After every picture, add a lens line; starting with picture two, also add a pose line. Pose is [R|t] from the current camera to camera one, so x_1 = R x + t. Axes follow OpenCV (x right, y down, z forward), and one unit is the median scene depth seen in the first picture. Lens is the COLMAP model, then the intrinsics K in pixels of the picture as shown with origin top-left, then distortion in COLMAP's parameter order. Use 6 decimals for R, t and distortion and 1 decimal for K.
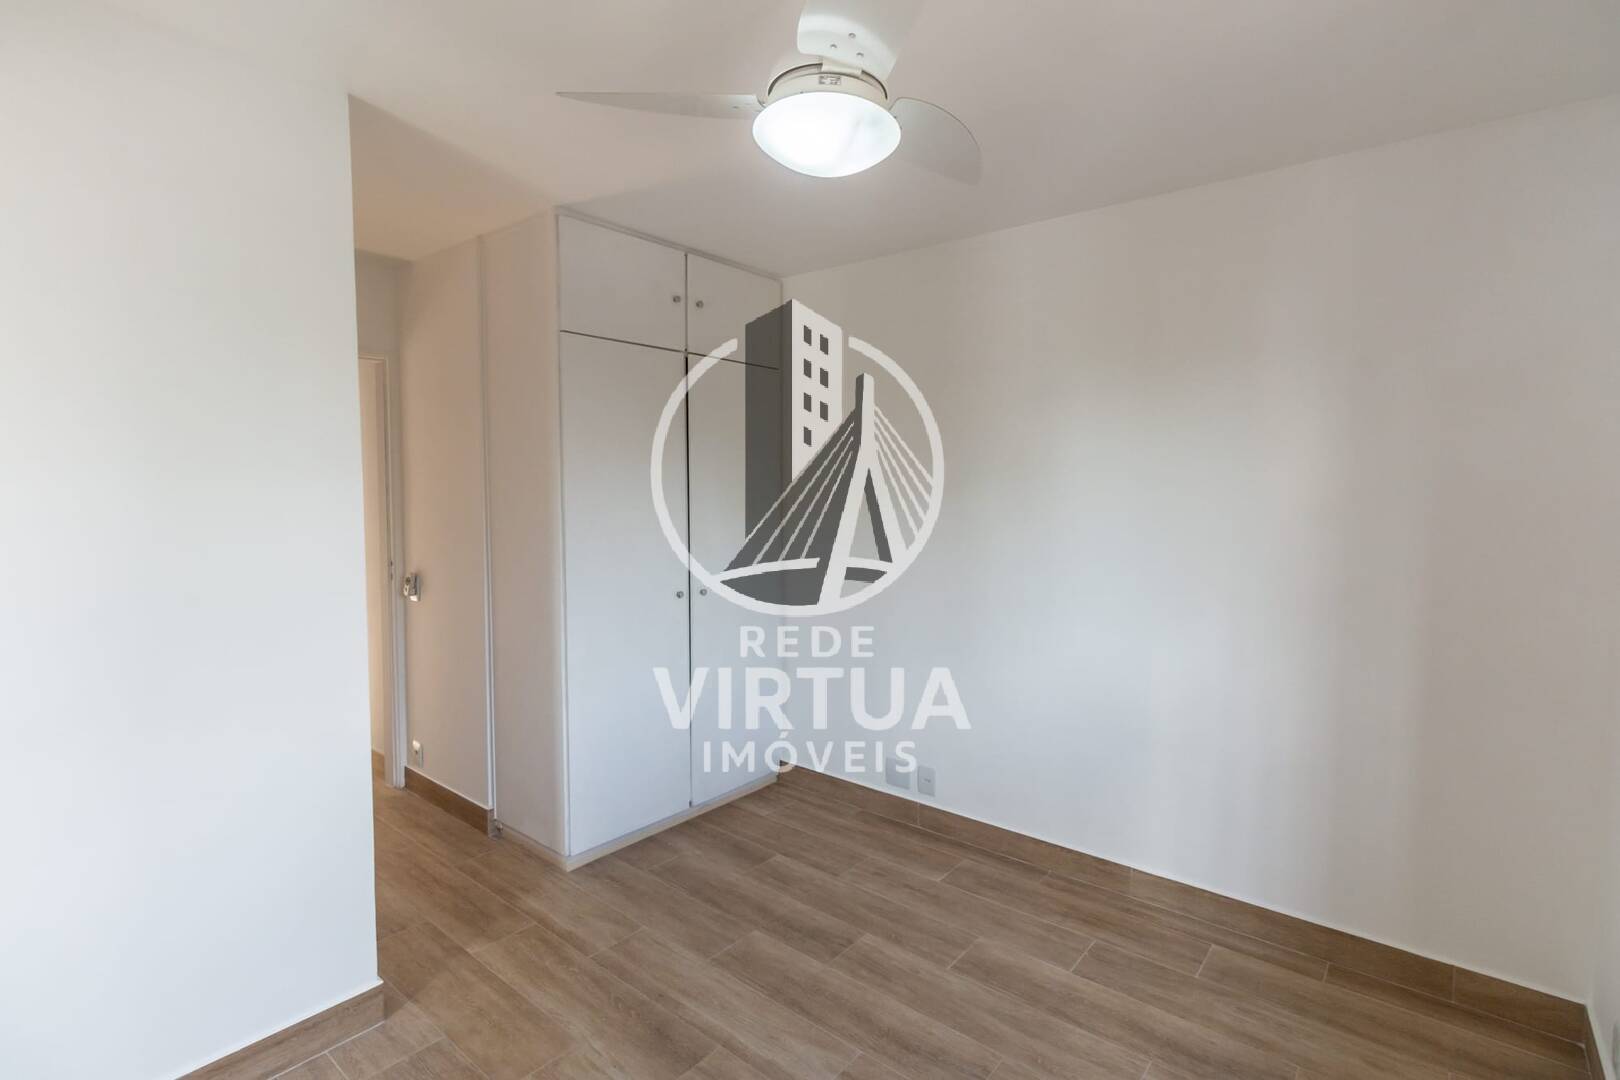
lens RADIAL K [[774.4, 0, 810.8], [0, 774.4, 533.5], [0, 0, 1]] dist [0.001231, -0.000215]
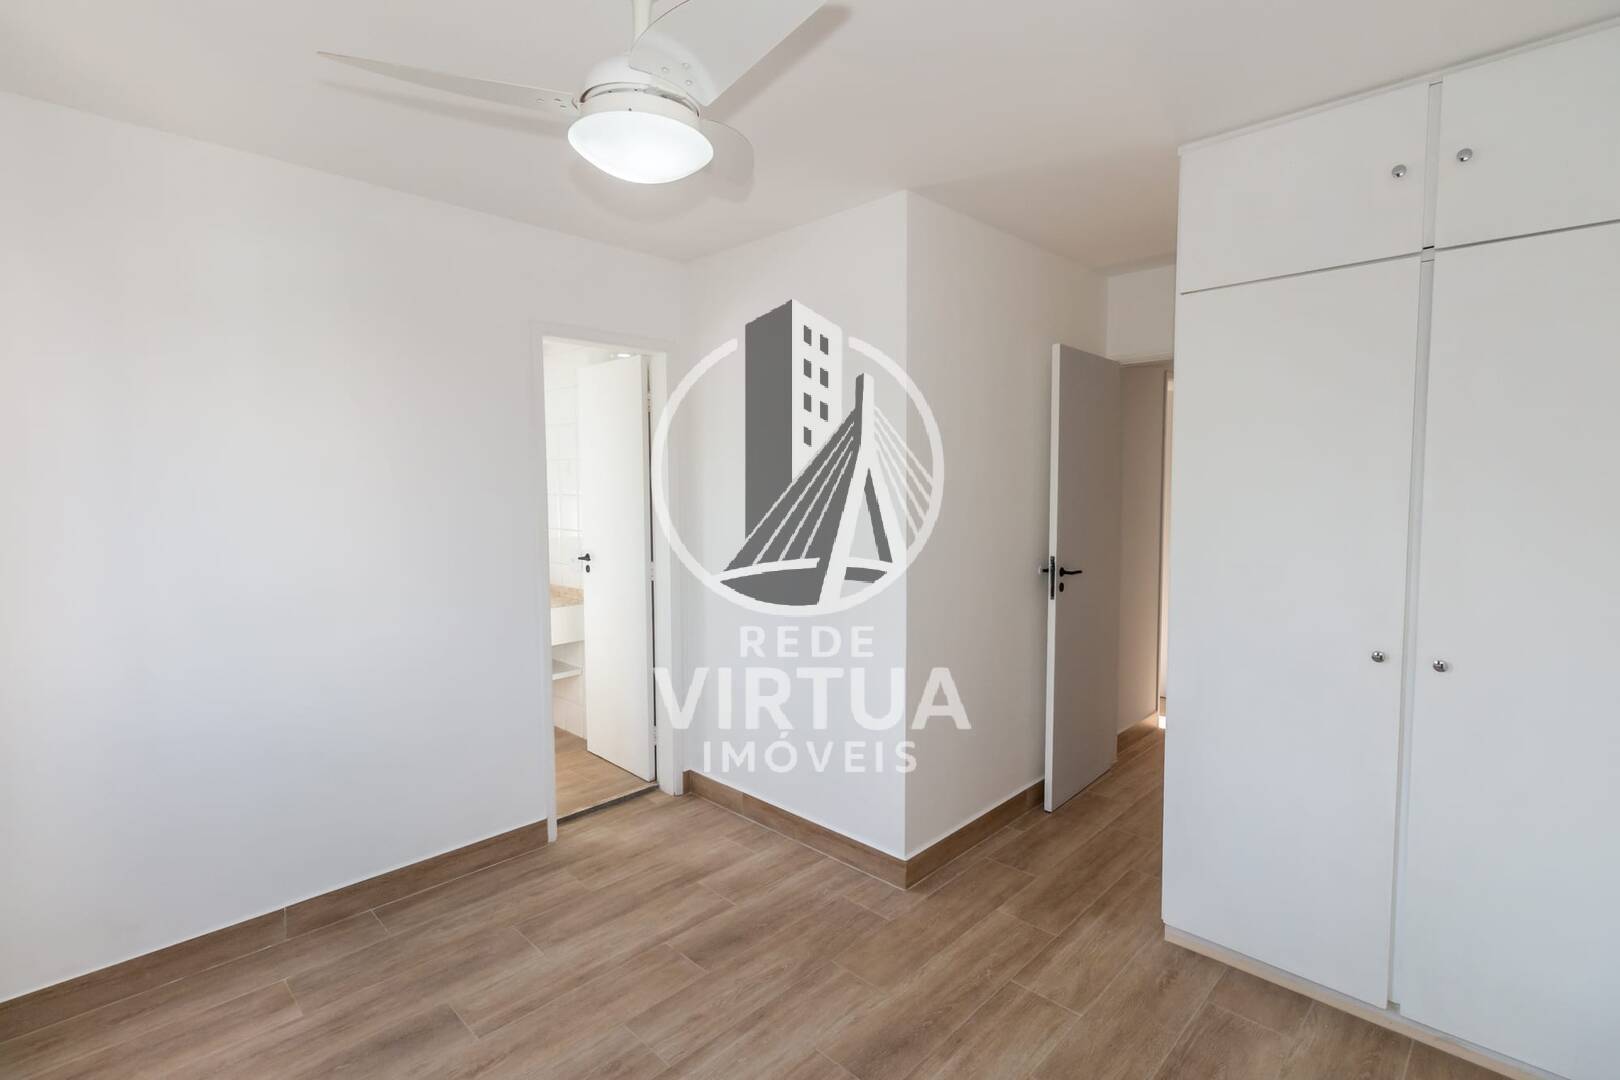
lens RADIAL K [[774.4, 0, 810.8], [0, 774.4, 533.5], [0, 0, 1]] dist [0.001231, -0.000215]
pose [[-0.083716, 0.072881, -0.993821, 0.629088], [-0.052240, 0.995629, 0.077414, -0.057960], [0.995119, 0.058398, -0.079543, 0.788547]]
